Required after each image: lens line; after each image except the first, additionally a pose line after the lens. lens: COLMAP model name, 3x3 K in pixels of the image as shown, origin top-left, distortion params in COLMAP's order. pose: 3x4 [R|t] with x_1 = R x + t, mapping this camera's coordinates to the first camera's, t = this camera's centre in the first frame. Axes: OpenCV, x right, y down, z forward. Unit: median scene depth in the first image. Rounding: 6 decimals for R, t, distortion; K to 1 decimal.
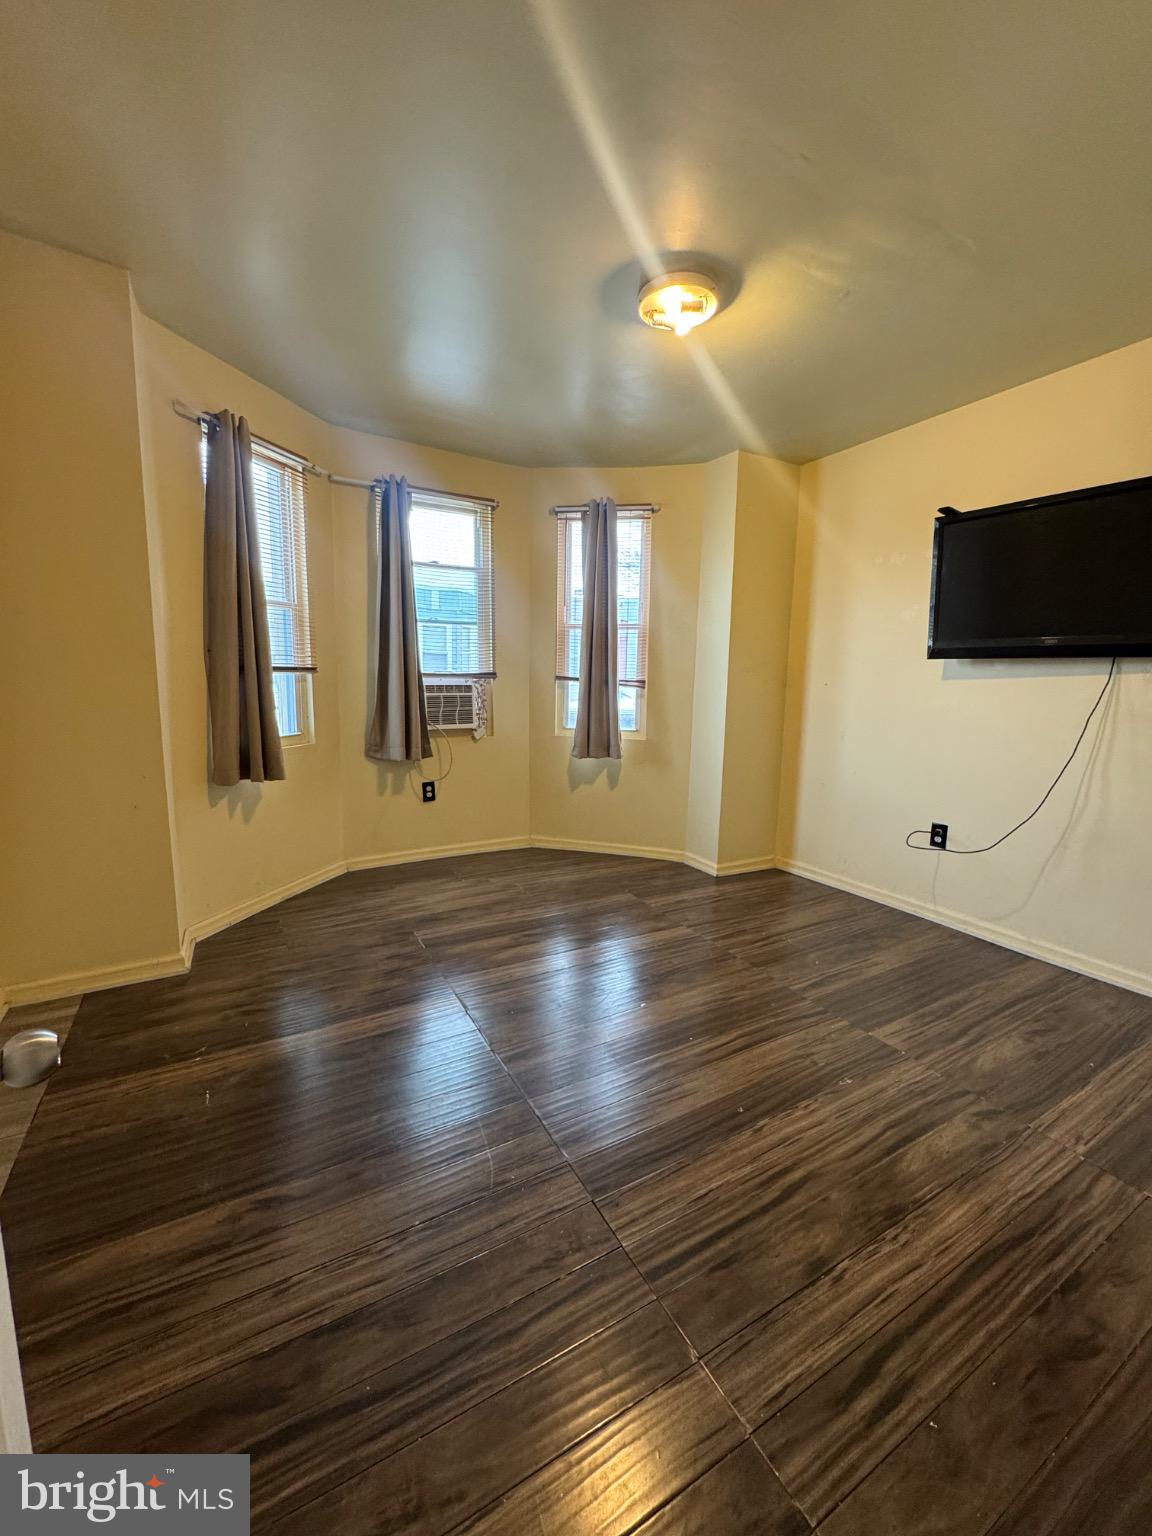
lens RADIAL K [[610.4, 0, 576.0], [0, 610.4, 768.0], [0, 0, 1]] dist [-0.002948, -0.000354]
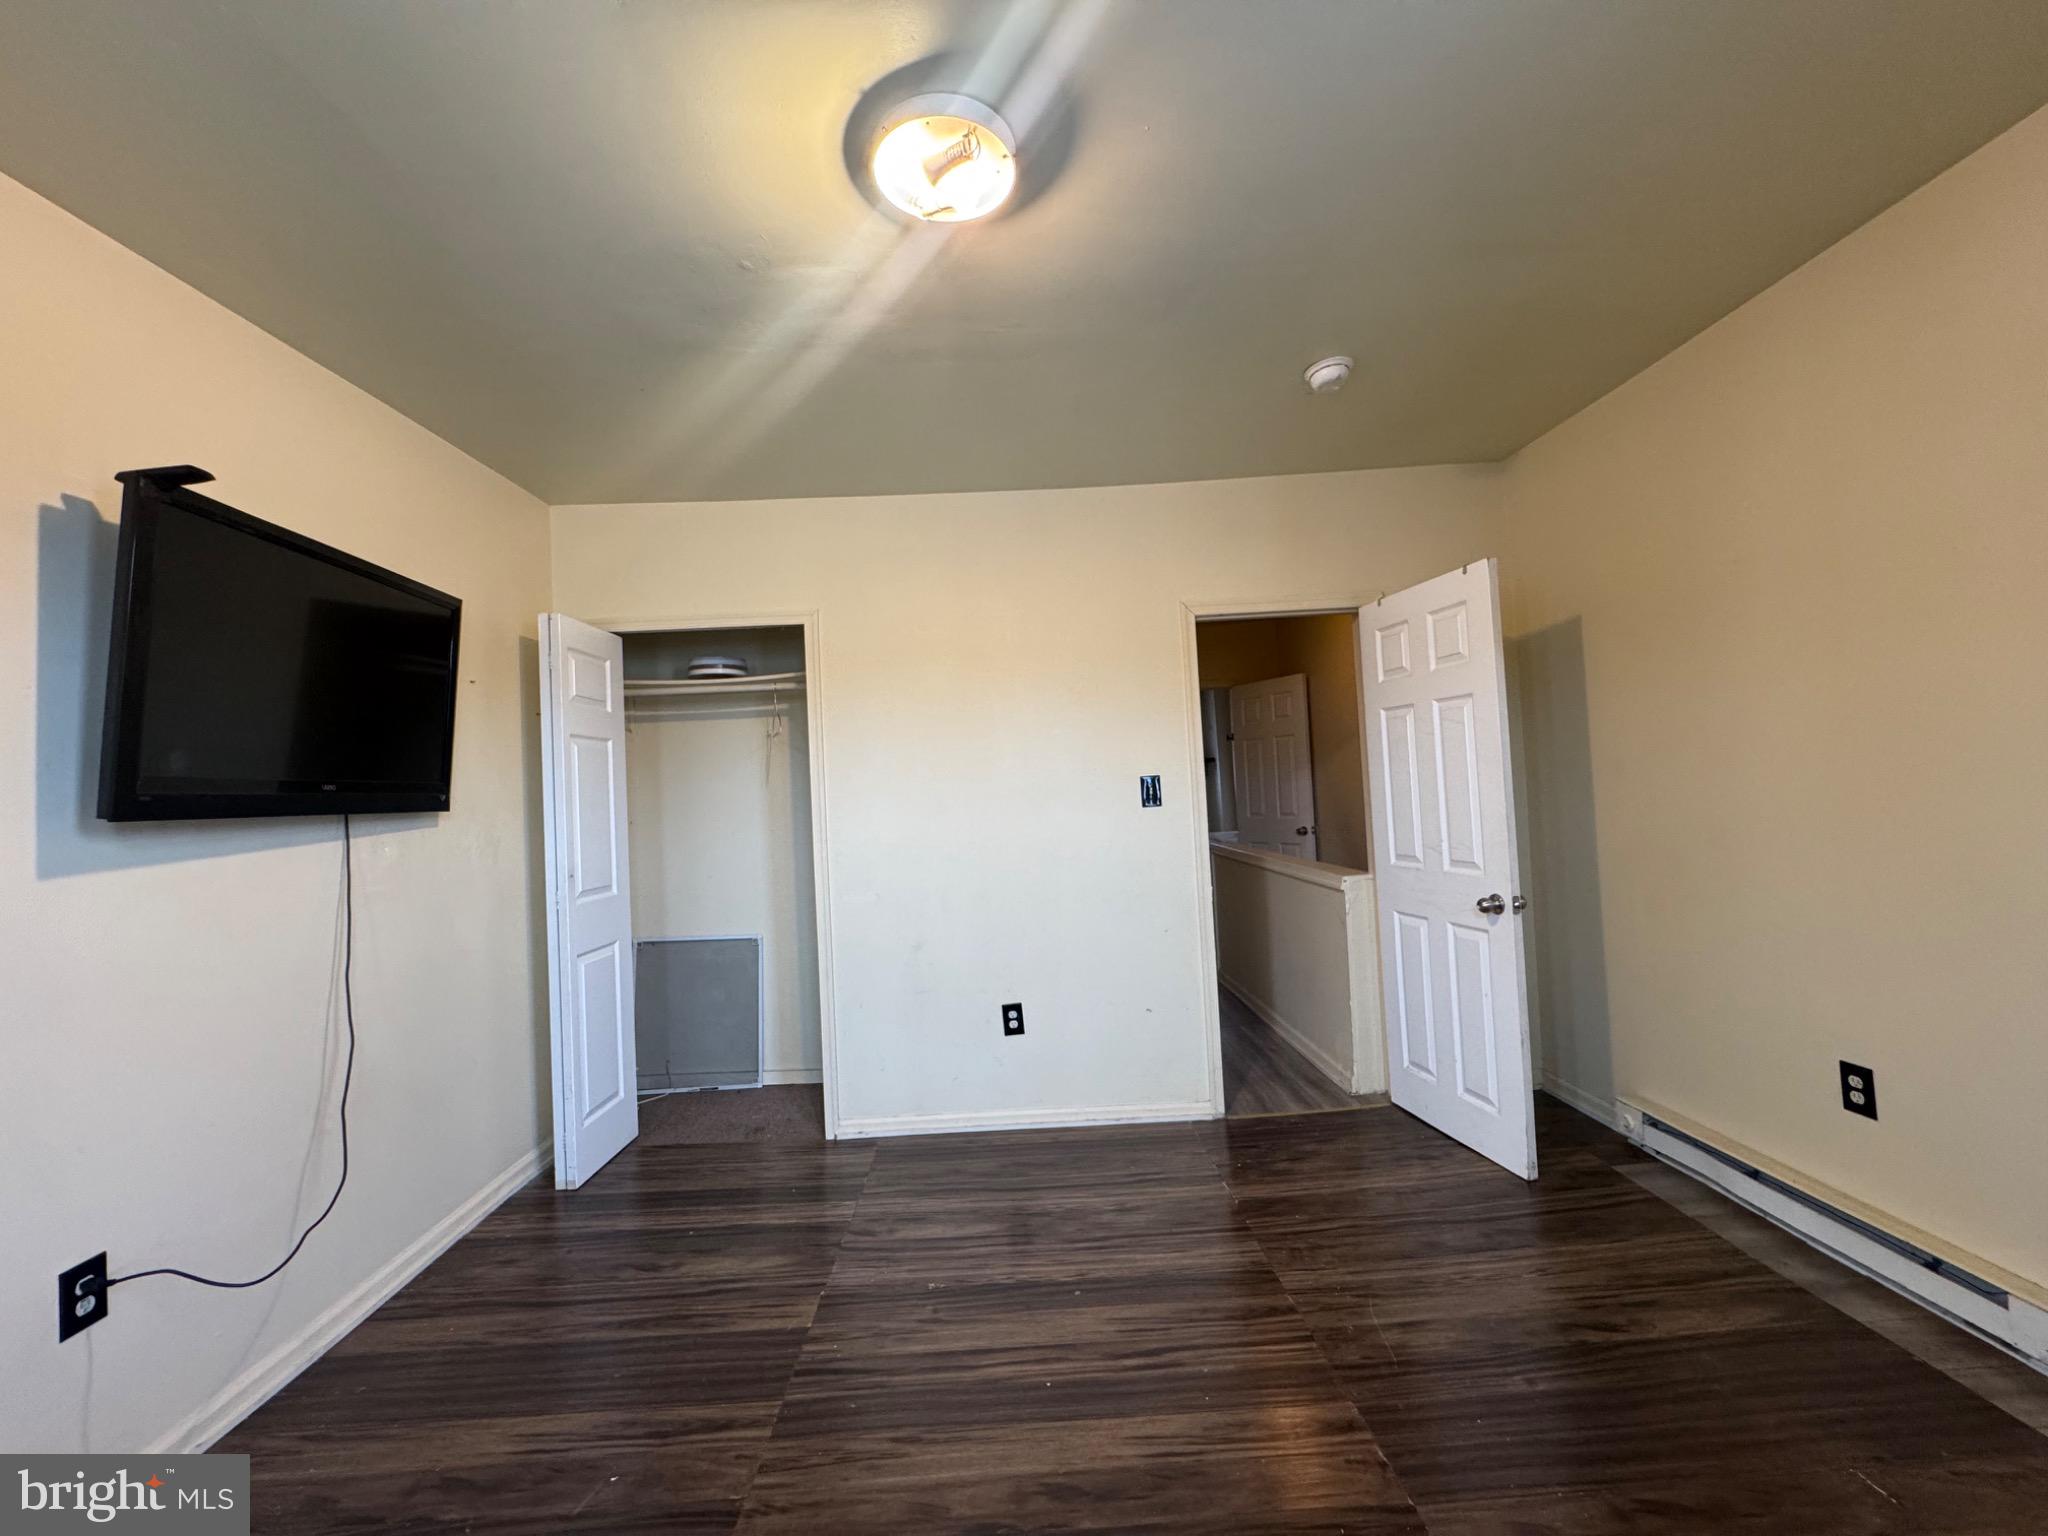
lens RADIAL K [[813.9, 0, 1011.4], [0, 813.9, 763.2], [0, 0, 1]] dist [-0.002948, -0.000354]
pose [[-0.879047, 0.045611, 0.474547, -0.206038], [0.102470, 0.990224, 0.094639, -0.280117], [-0.465592, 0.131819, -0.875128, 1.634393]]
